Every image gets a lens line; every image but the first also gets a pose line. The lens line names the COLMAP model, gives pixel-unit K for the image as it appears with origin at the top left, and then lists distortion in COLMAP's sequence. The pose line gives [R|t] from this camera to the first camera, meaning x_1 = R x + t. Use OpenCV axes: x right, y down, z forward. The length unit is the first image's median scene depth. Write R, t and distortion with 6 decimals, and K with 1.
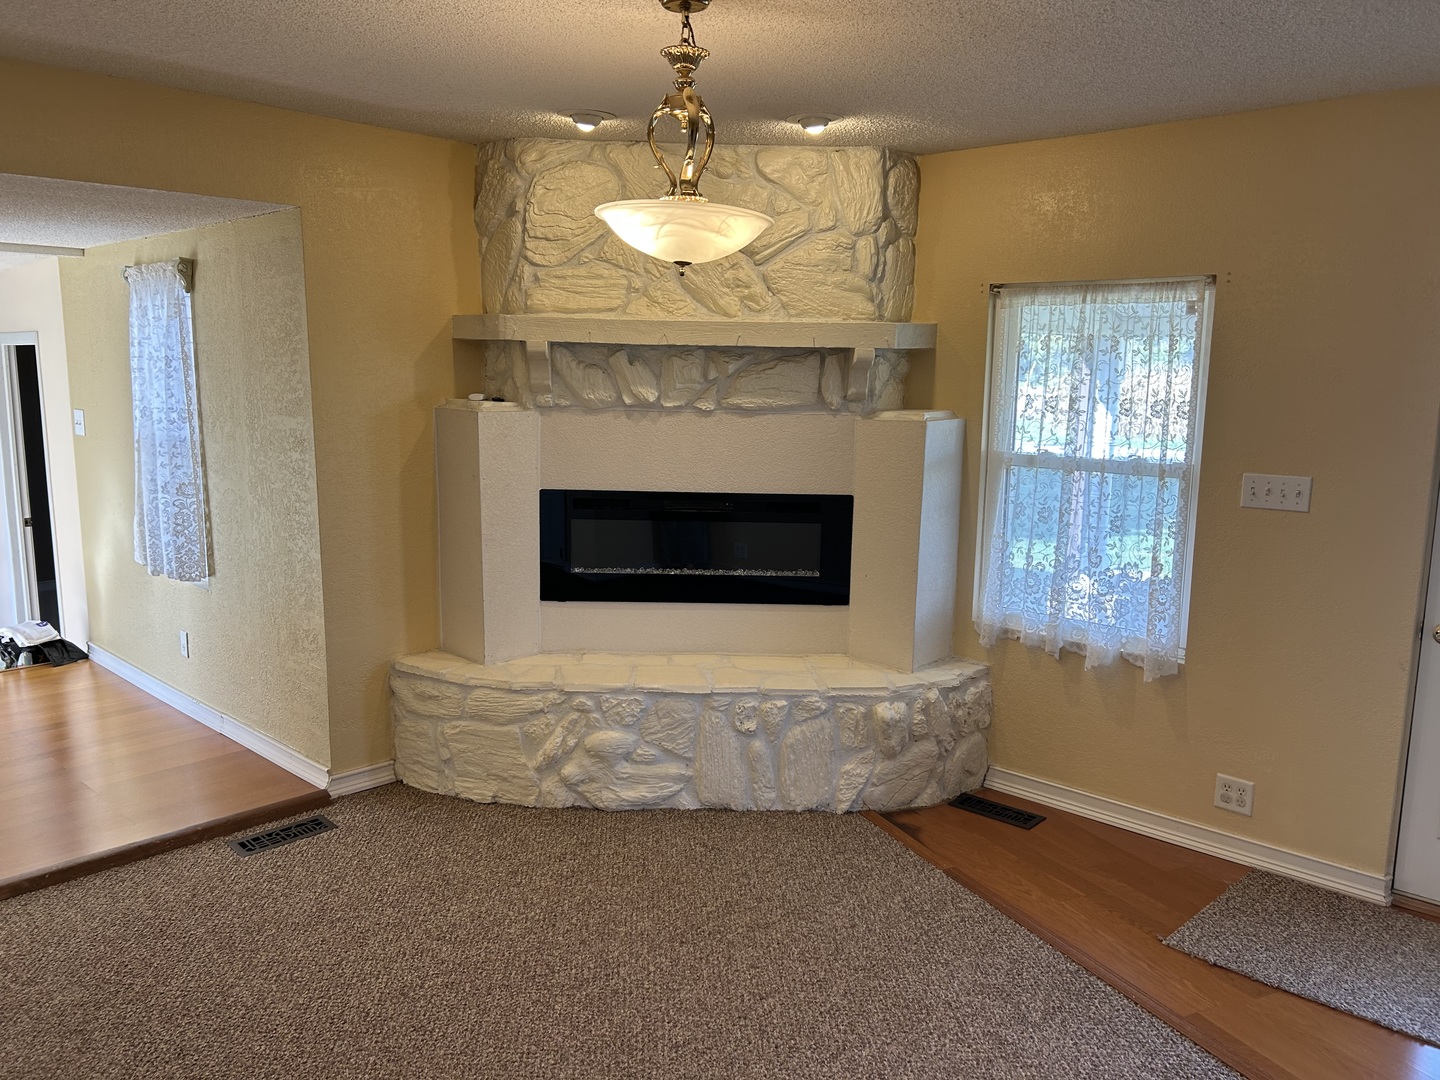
lens RADIAL K [[1107.1, 0, 718.0], [0, 1107.1, 561.9], [0, 0, 1]] dist [0.056635, -0.072446]
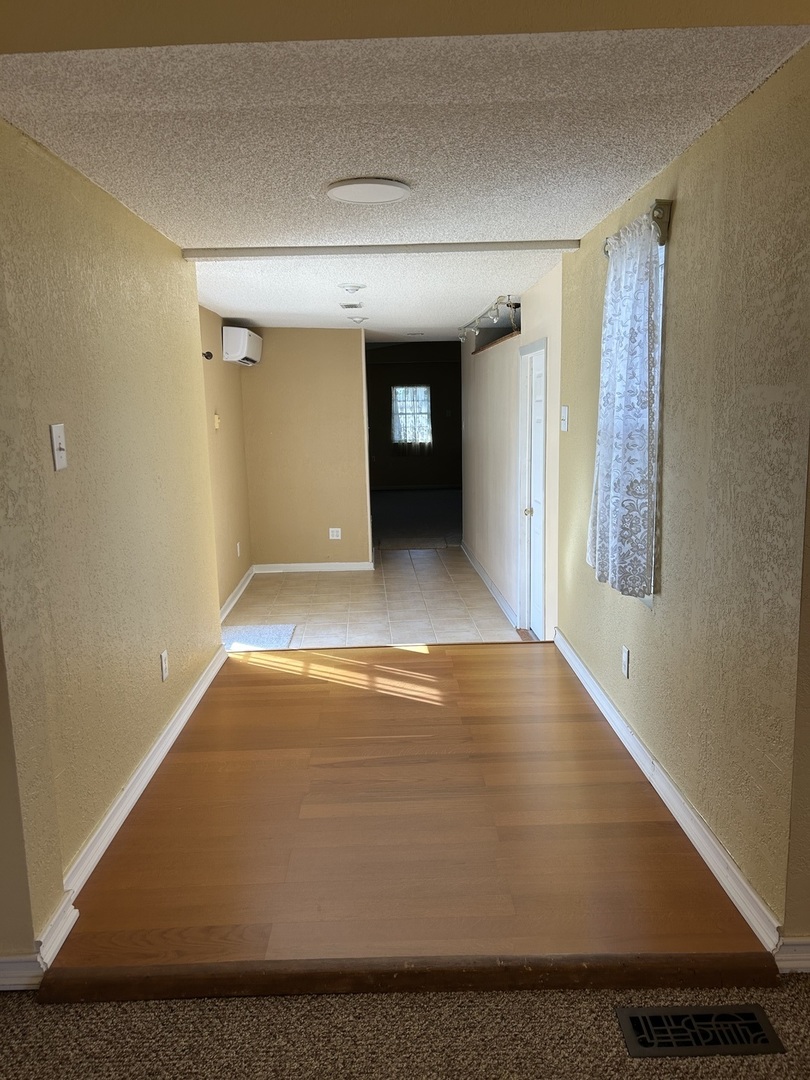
lens RADIAL K [[830.3, 0, 379.7], [0, 830.3, 539.2], [0, 0, 1]] dist [0.056635, -0.072446]
pose [[0.693310, 0.086419, -0.715439, -0.160359], [-0.086484, 0.995586, 0.036450, -0.032998], [0.715431, 0.036602, 0.697724, 0.429494]]
